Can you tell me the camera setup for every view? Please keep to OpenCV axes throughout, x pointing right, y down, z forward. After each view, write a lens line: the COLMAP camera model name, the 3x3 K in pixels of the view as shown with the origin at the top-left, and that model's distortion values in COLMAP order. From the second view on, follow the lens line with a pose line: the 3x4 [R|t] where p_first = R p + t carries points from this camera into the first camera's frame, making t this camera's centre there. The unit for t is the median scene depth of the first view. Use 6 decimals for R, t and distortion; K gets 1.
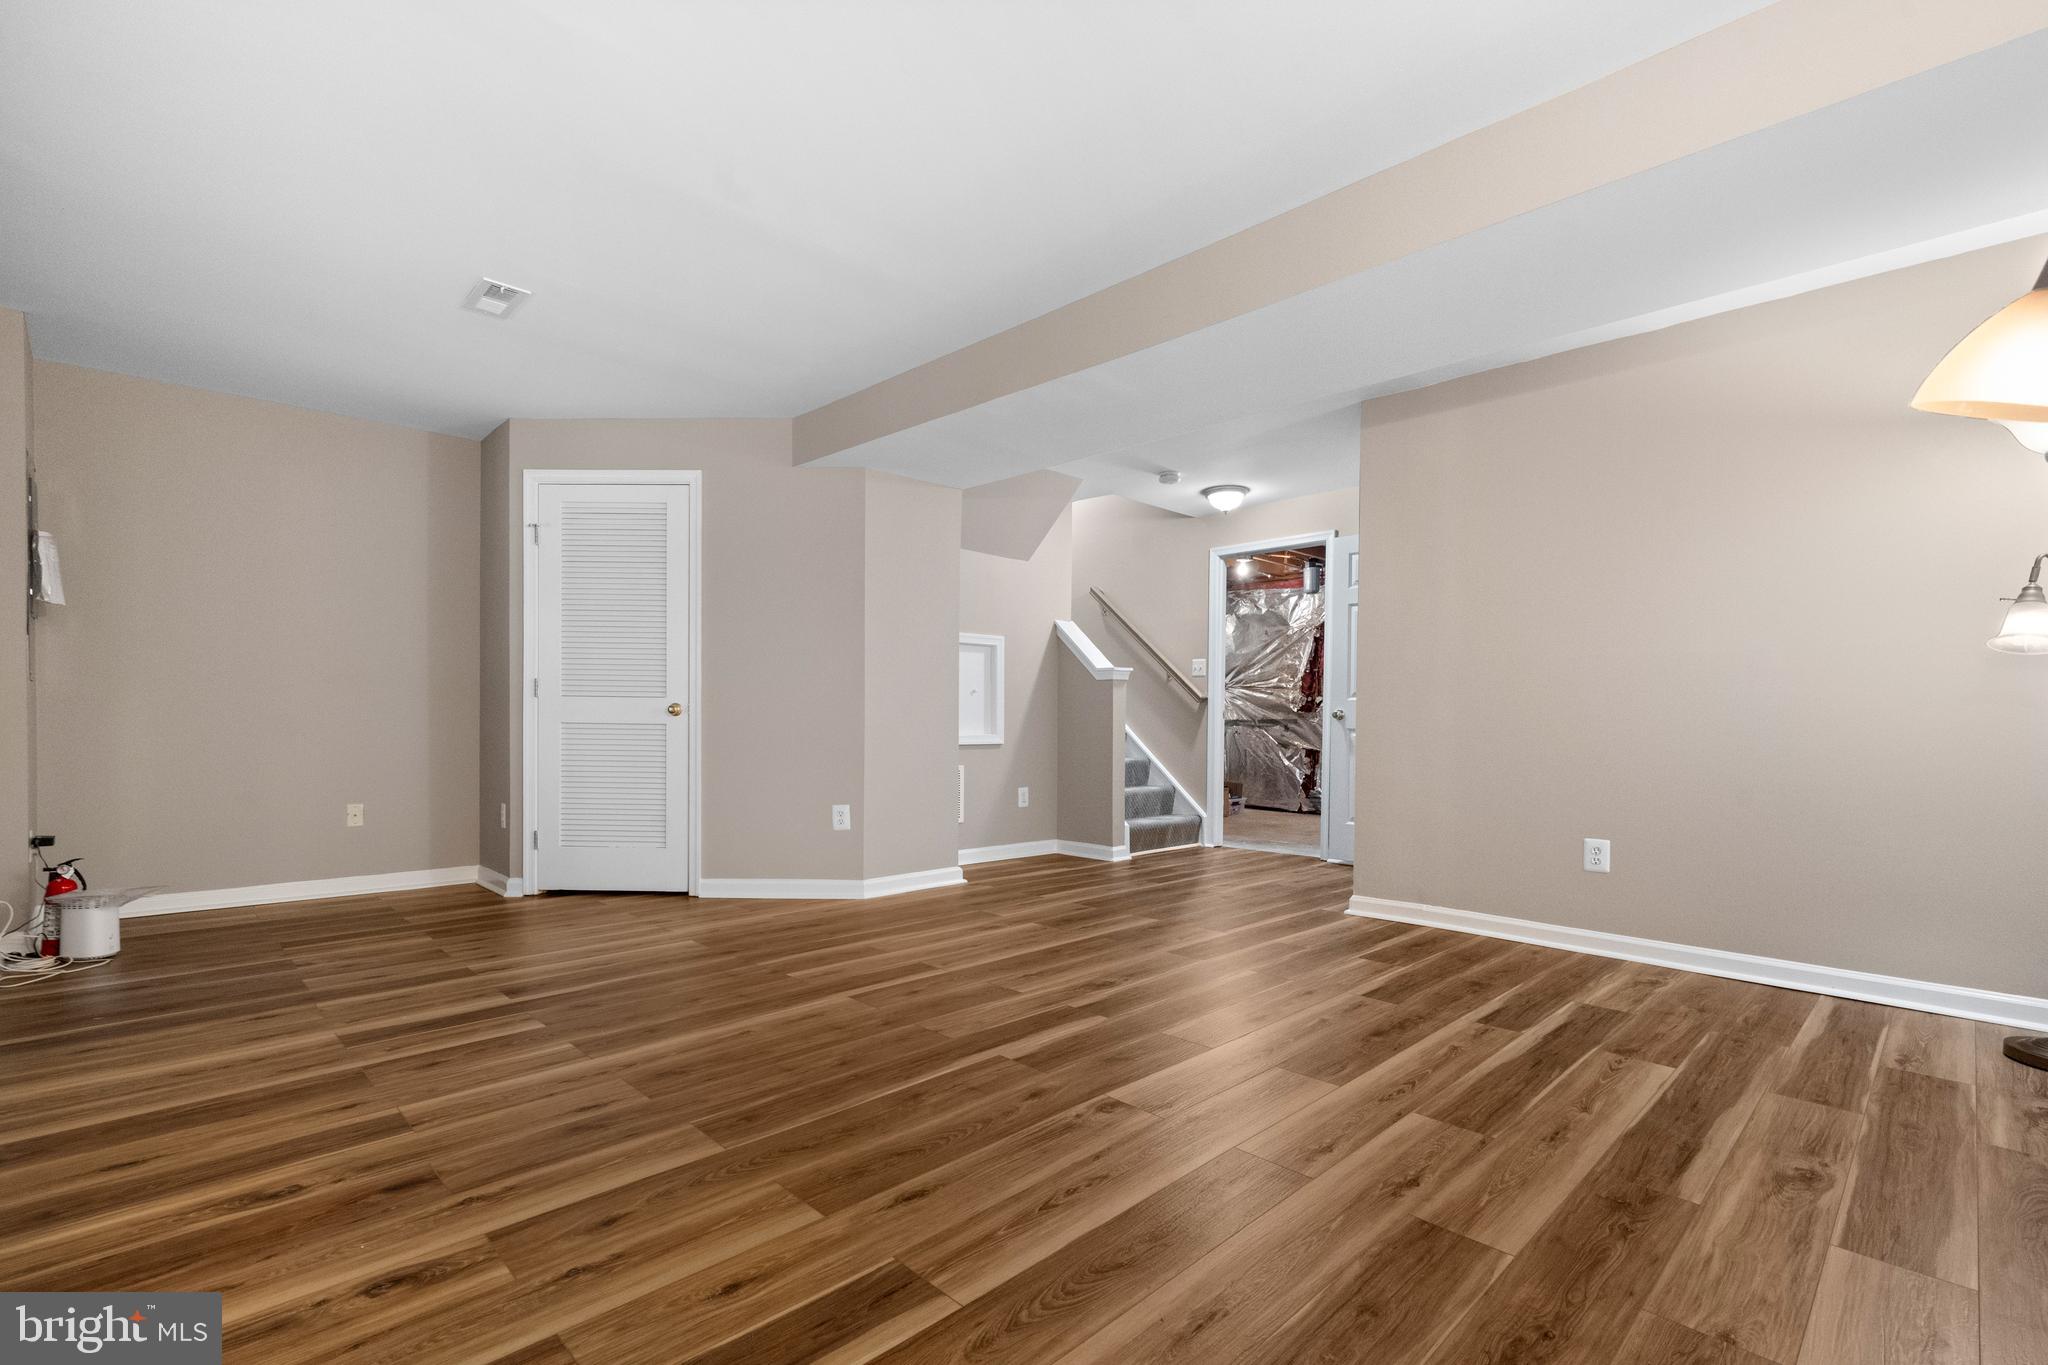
lens RADIAL K [[931.8, 0, 1023.8], [0, 931.8, 696.2], [0, 0, 1]] dist [0.000327, -0.000020]
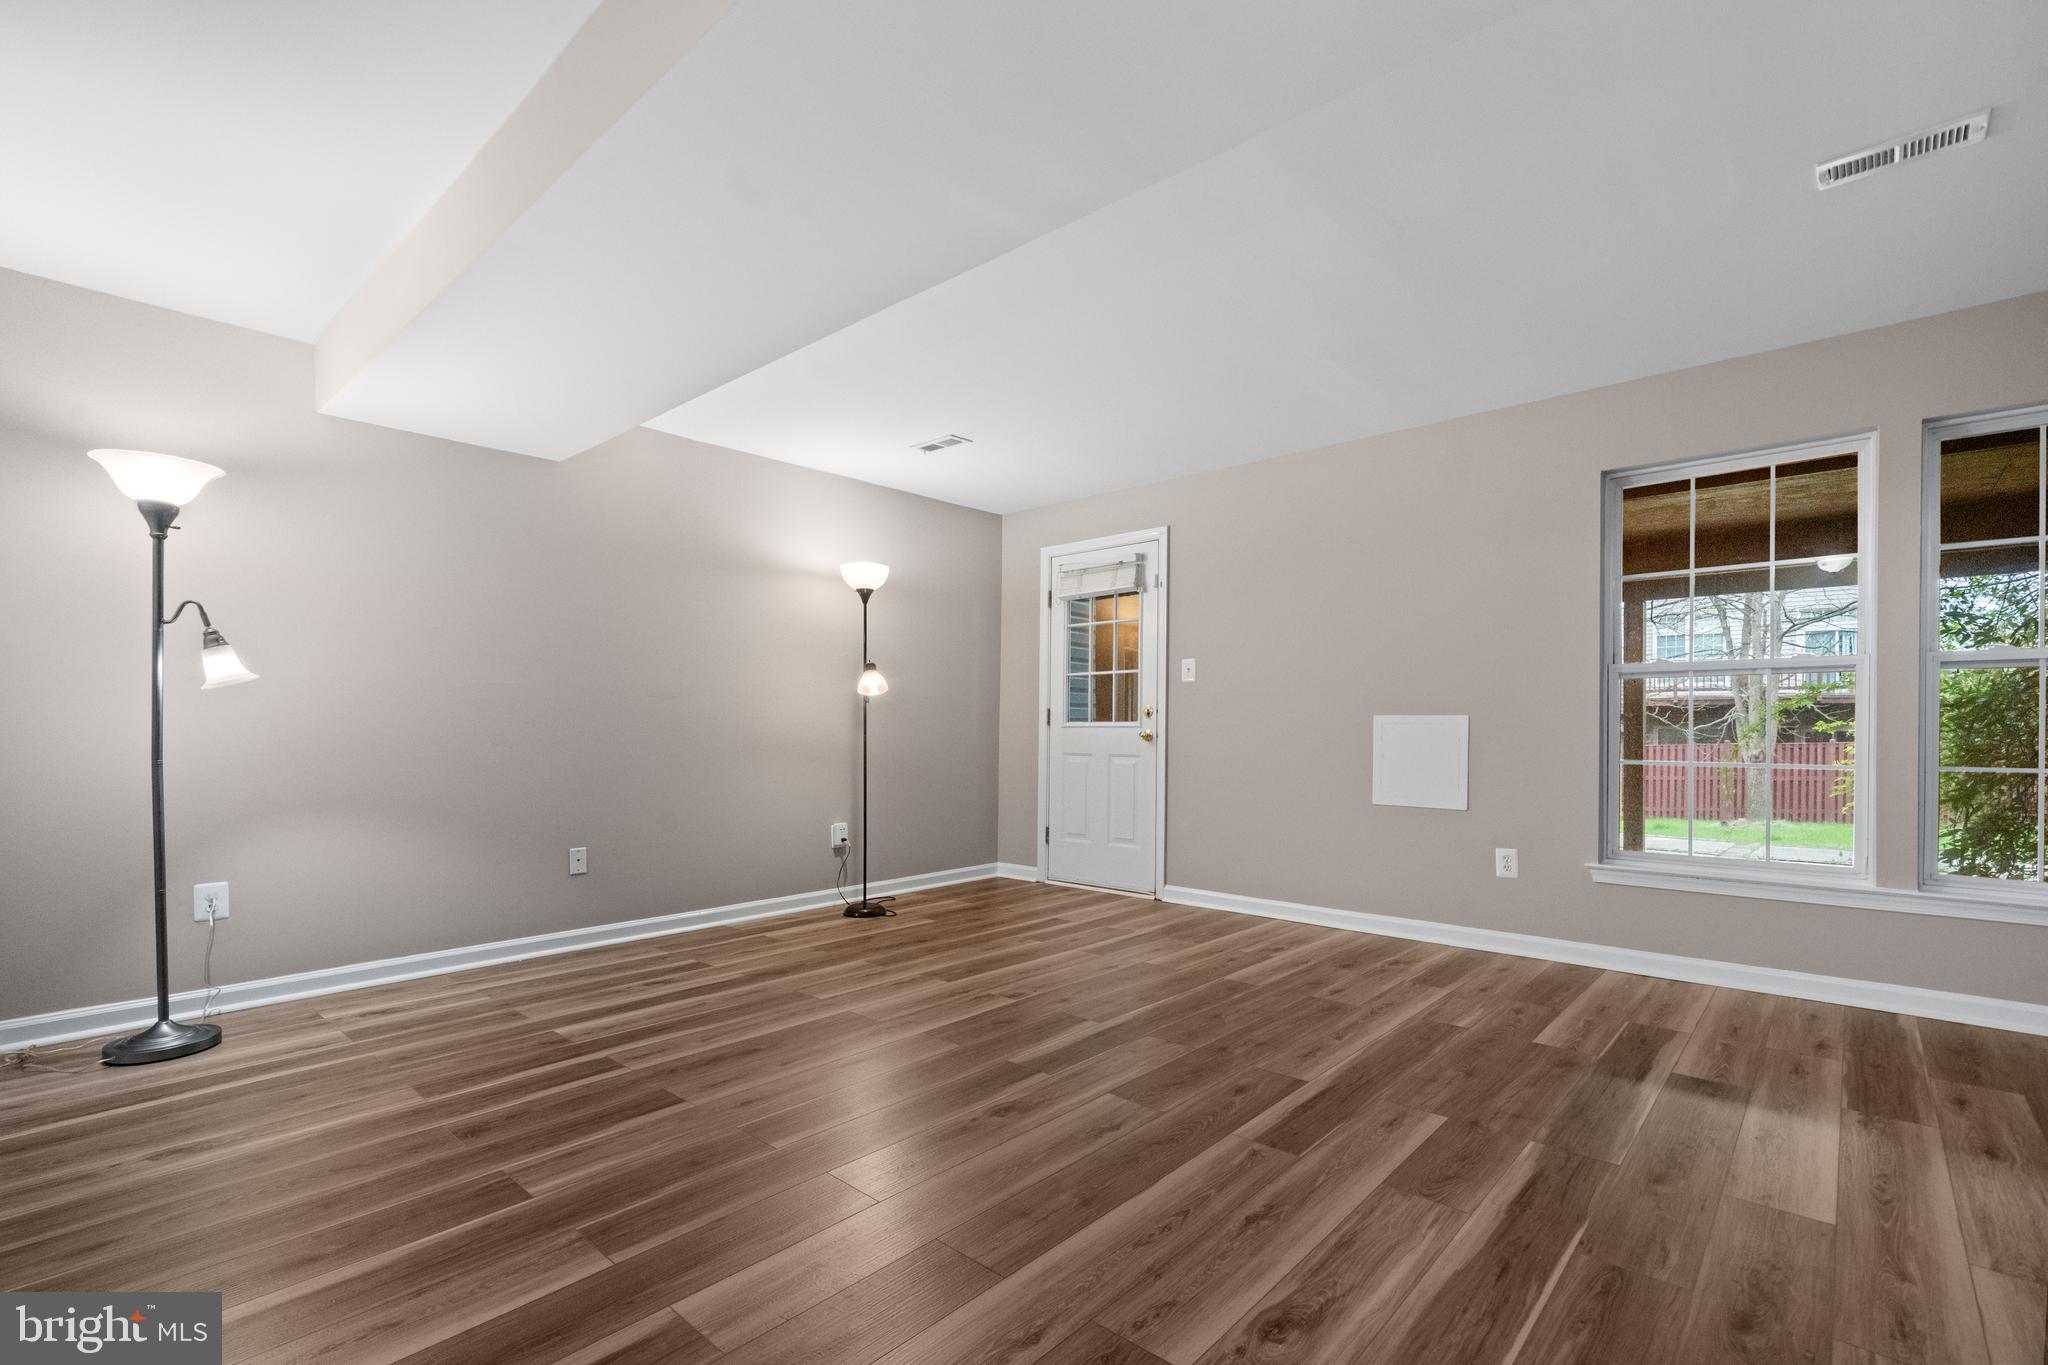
lens RADIAL K [[931.8, 0, 1020.3], [0, 931.8, 738.1], [0, 0, 1]] dist [0.000327, -0.000020]
pose [[-0.998585, -0.006917, -0.052727, 0.151793], [-0.006188, 0.999883, -0.013987, 0.025311], [0.052818, -0.013641, -0.998511, 2.298188]]
